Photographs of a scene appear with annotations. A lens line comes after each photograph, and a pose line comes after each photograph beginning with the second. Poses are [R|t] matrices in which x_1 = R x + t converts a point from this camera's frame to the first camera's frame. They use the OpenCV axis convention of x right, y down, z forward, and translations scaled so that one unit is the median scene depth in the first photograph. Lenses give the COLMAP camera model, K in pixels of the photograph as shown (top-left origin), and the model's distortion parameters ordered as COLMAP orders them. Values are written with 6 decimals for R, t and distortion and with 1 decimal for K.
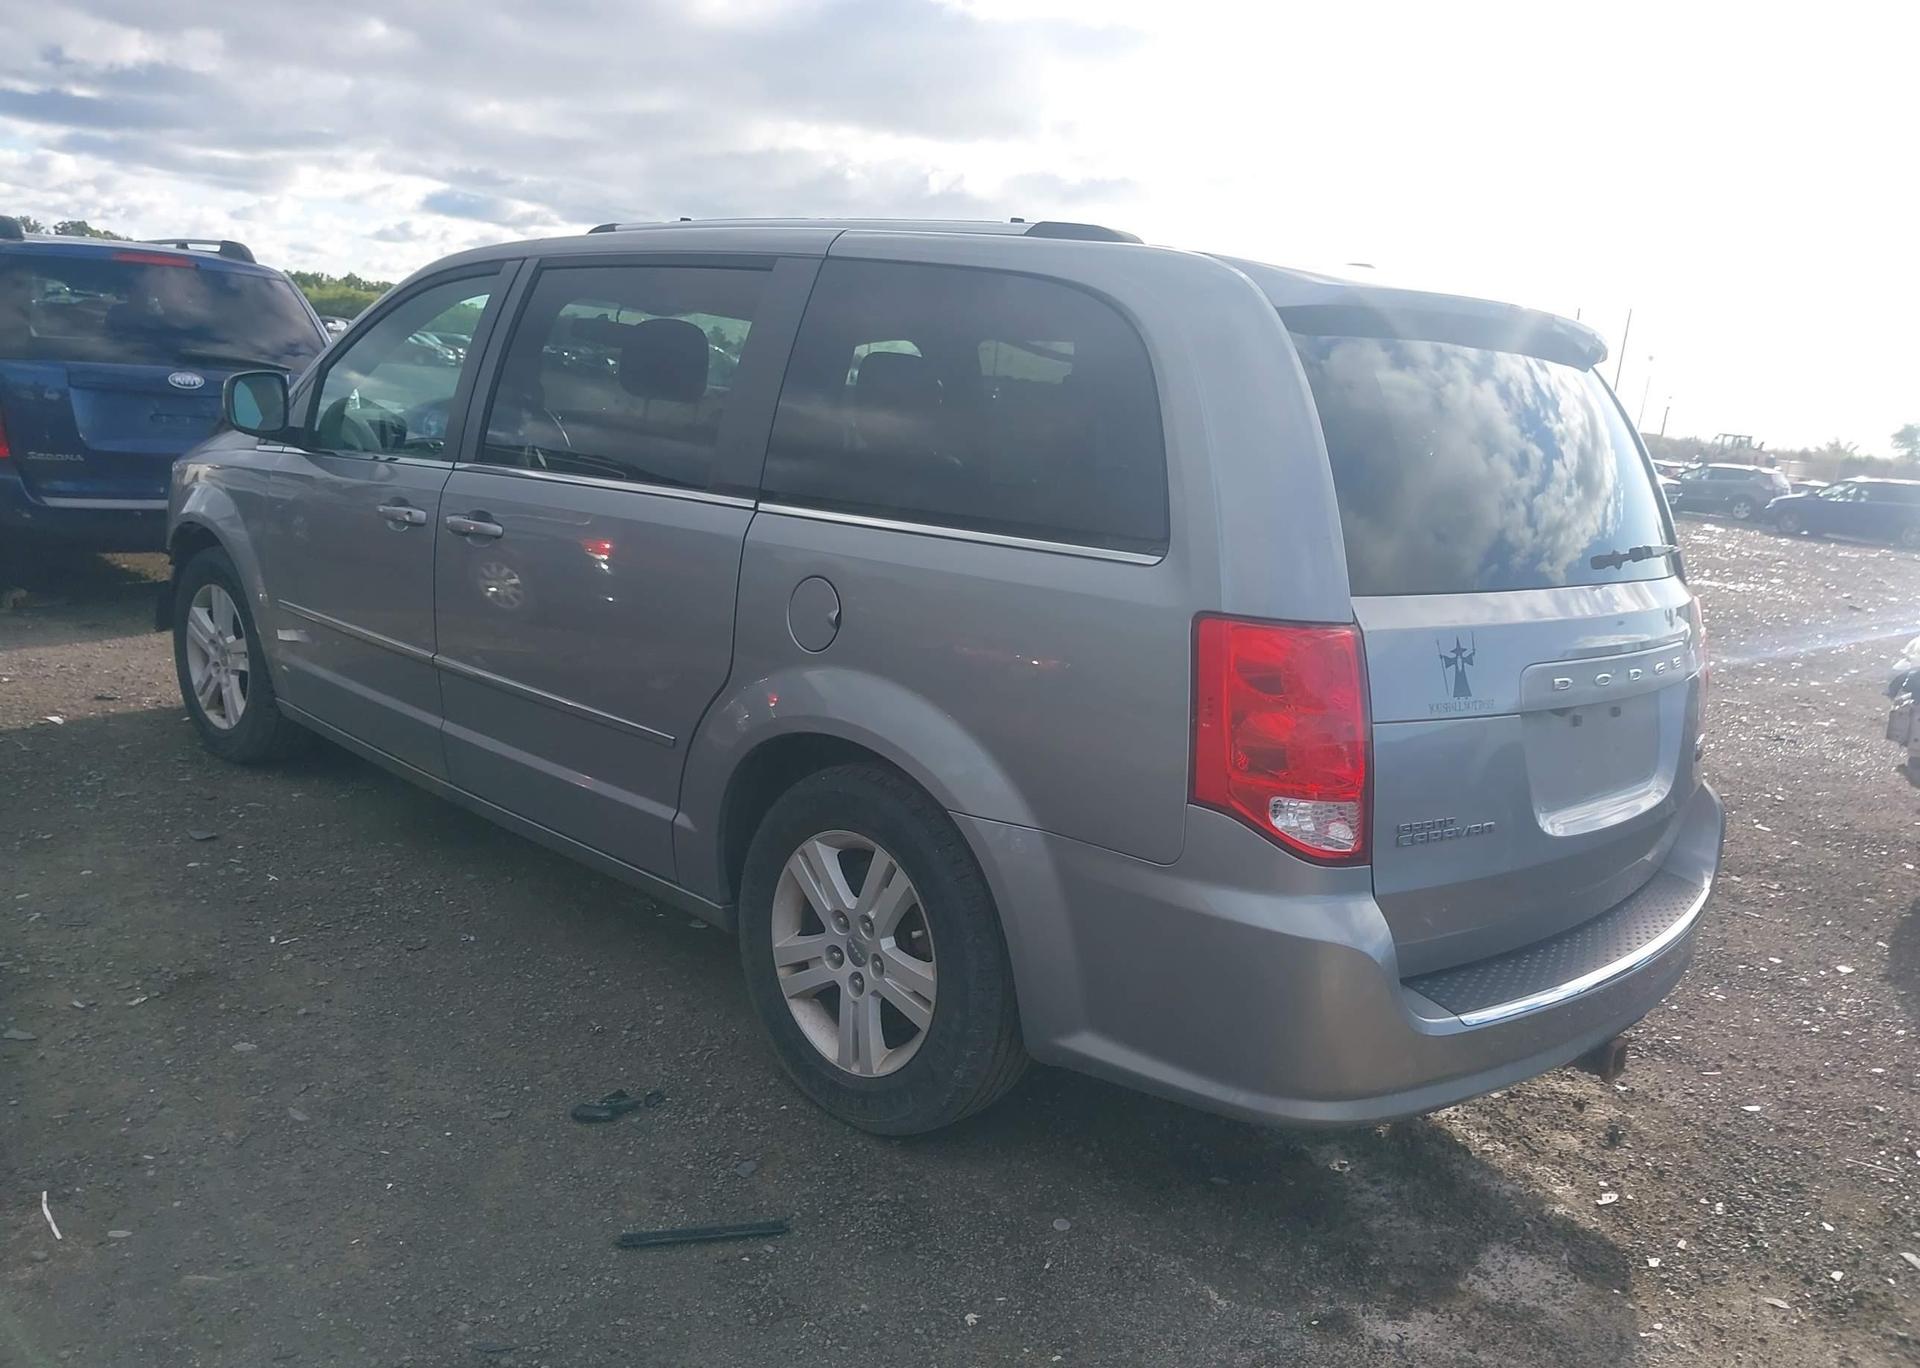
lens RADIAL K [[1527.3, 0, 932.6], [0, 1527.3, 667.8], [0, 0, 1]] dist [0.014591, -0.034429]
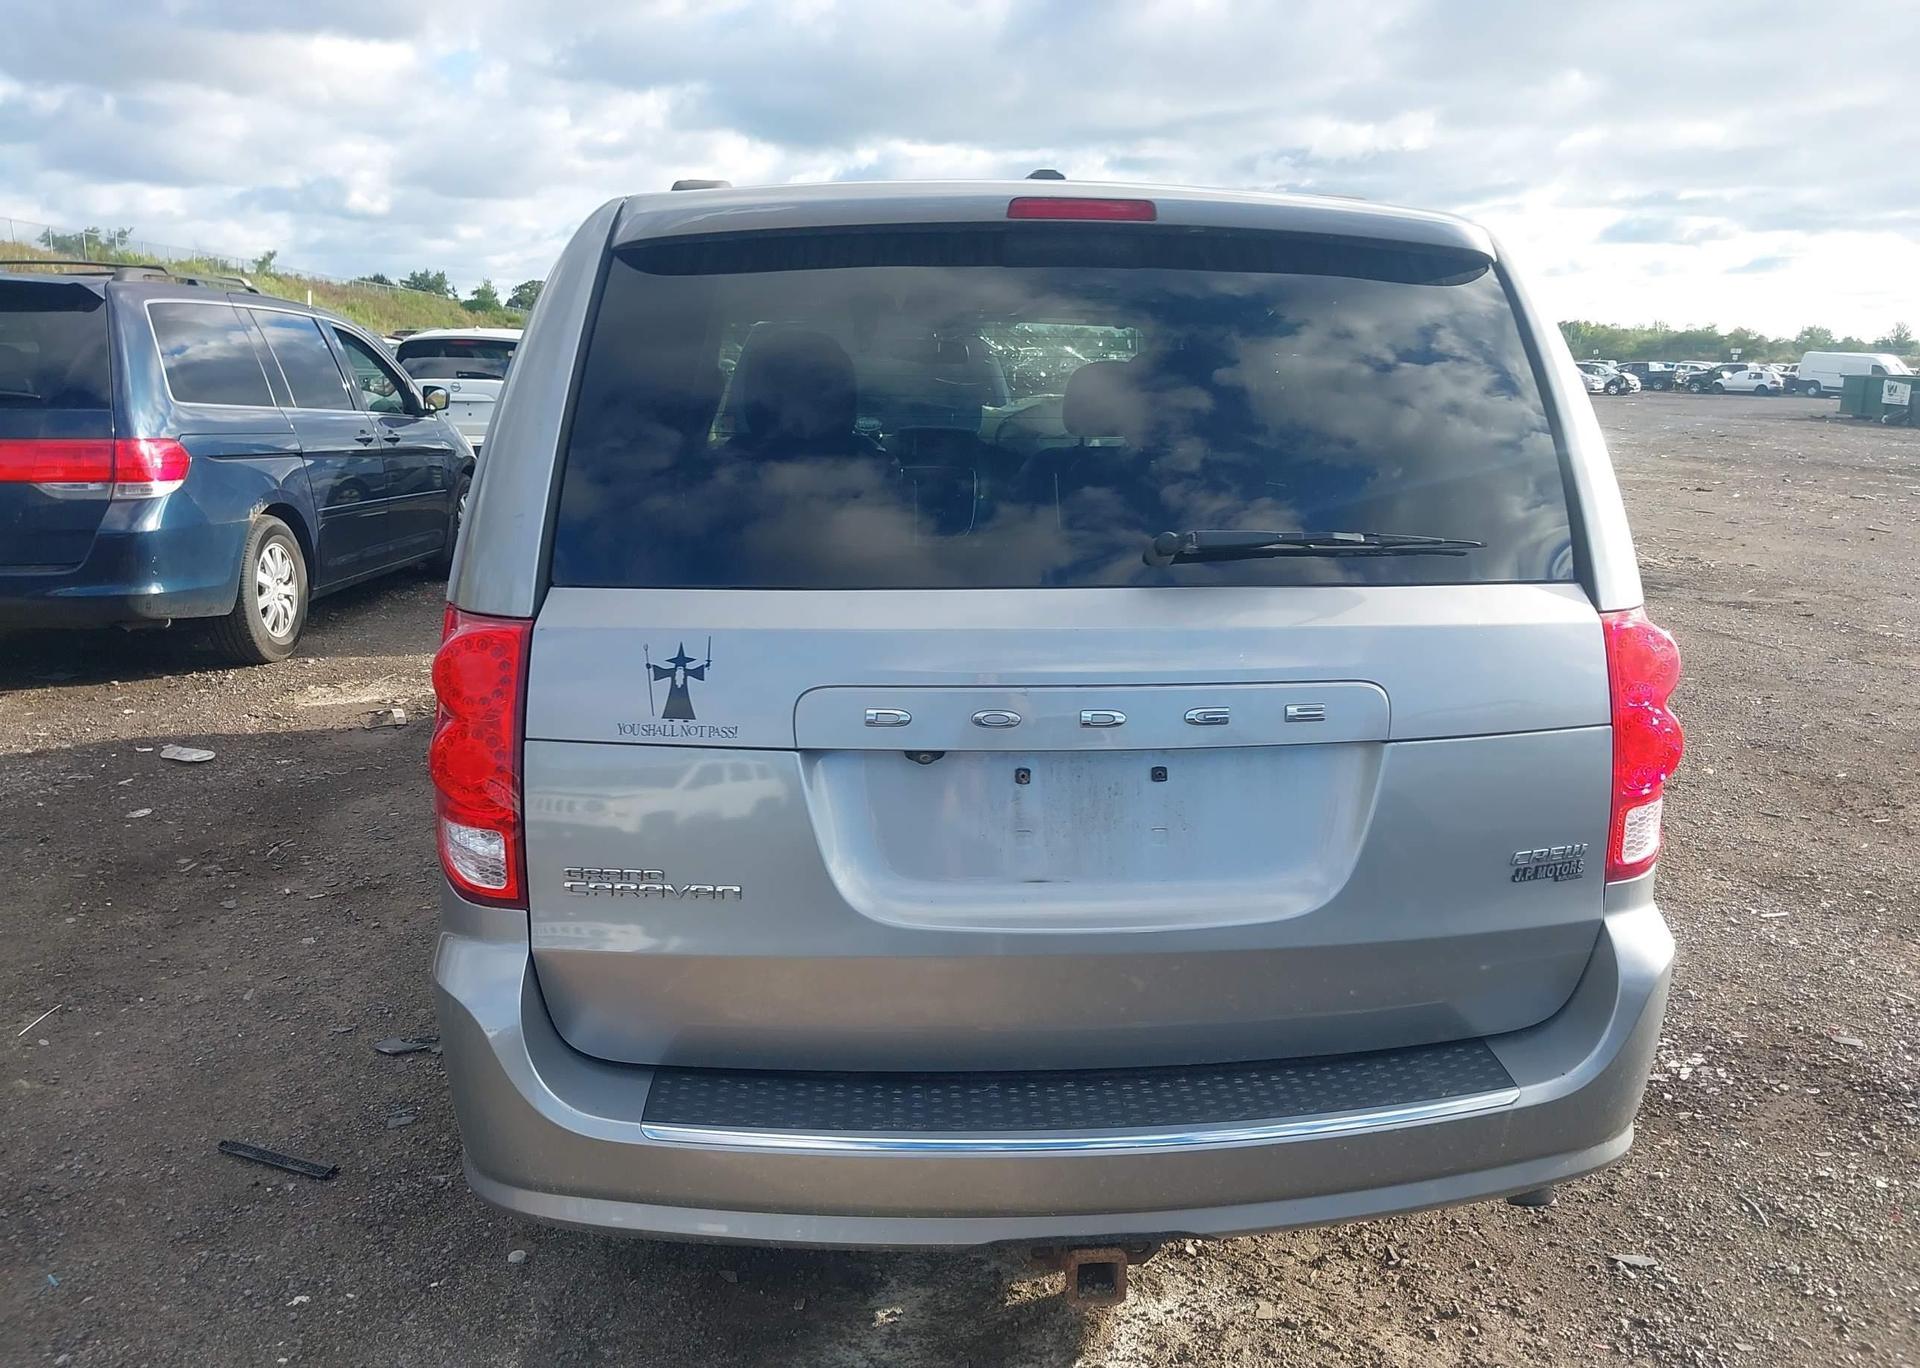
lens RADIAL K [[1527.3, 0, 956.8], [0, 1527.3, 680.7], [0, 0, 1]] dist [0.014591, -0.034429]
pose [[0.770978, 0.049093, -0.634966, 0.793692], [-0.059452, 0.998219, 0.004991, -0.010861], [0.634080, 0.033902, 0.772524, 0.408435]]
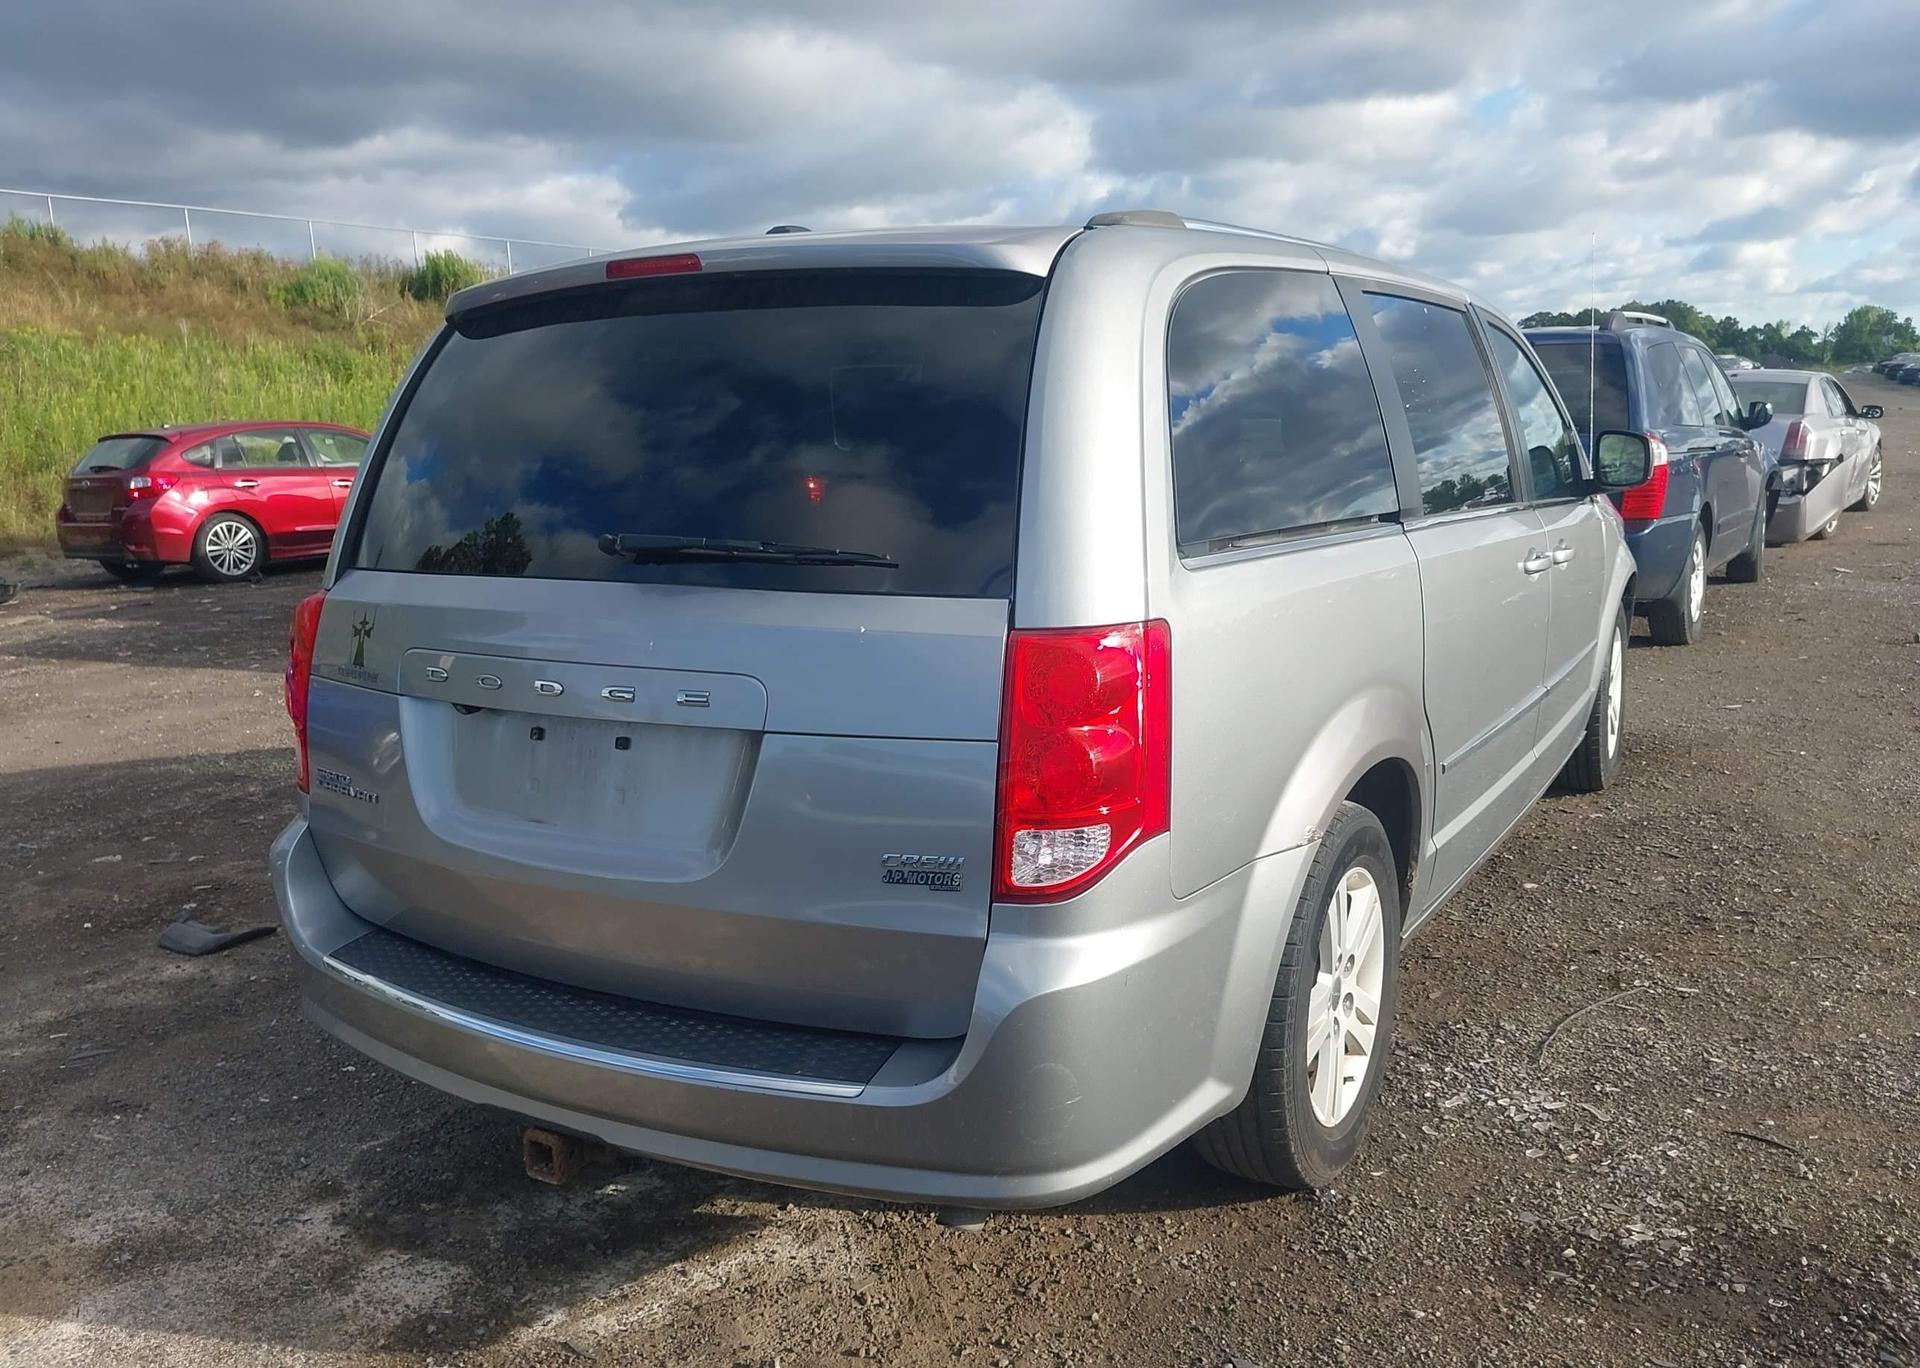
lens RADIAL K [[1527.3, 0, 1024.1], [0, 1527.3, 681.2], [0, 0, 1]] dist [0.014591, -0.034429]
pose [[0.231951, 0.073766, -0.969926, 1.254646], [-0.124752, 0.991142, 0.045546, -0.065253], [0.964695, 0.110436, 0.239099, 1.000811]]
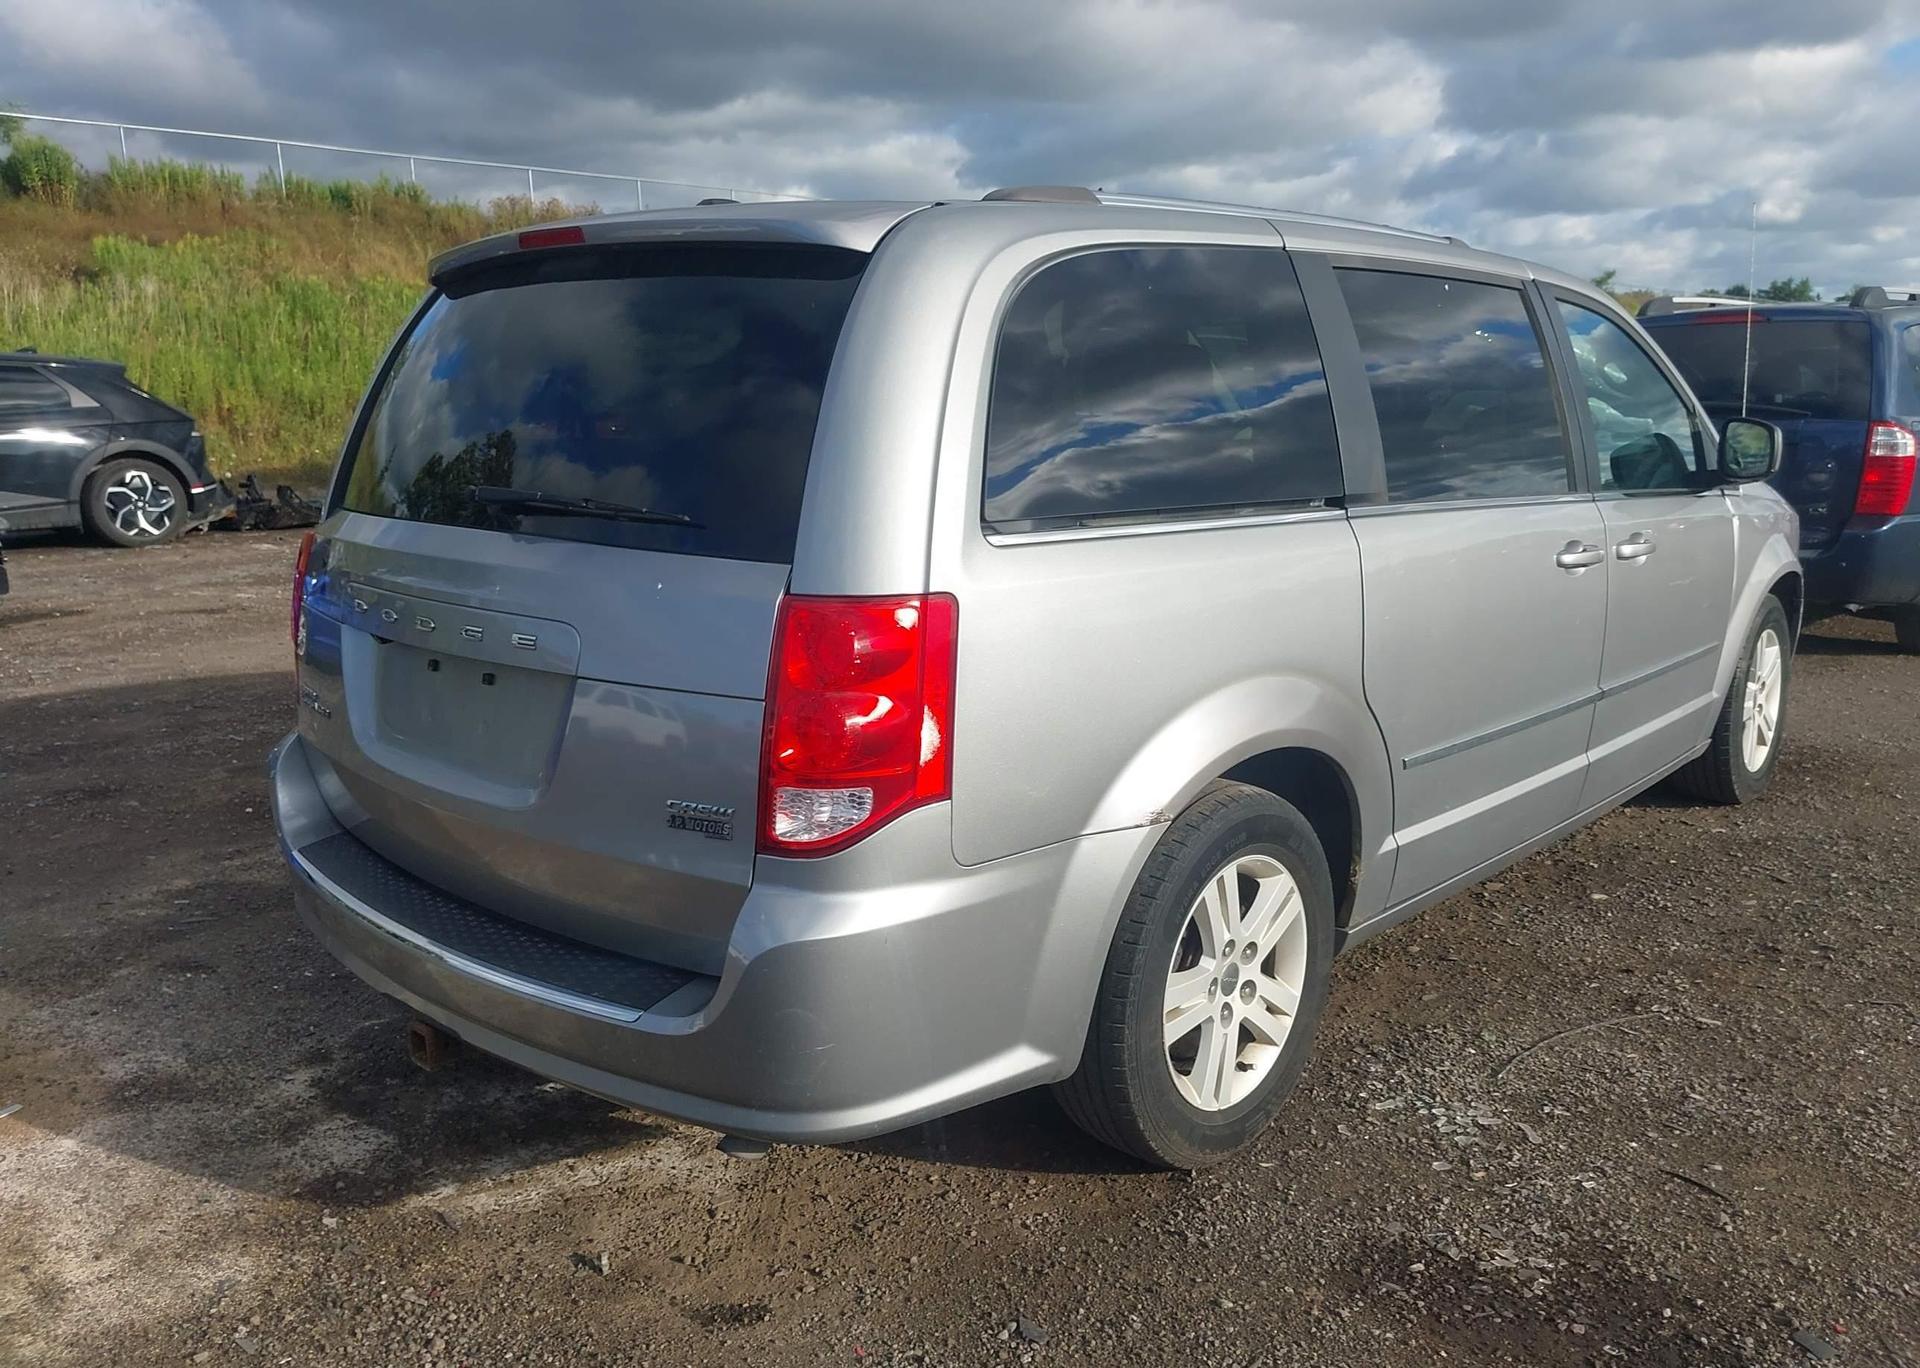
lens RADIAL K [[1527.3, 0, 1061.8], [0, 1527.3, 679.5], [0, 0, 1]] dist [0.014591, -0.034429]
pose [[0.026747, 0.106100, -0.993996, 1.311729], [-0.174447, 0.979589, 0.099868, -0.114230], [0.984303, 0.170729, 0.044710, 1.275409]]
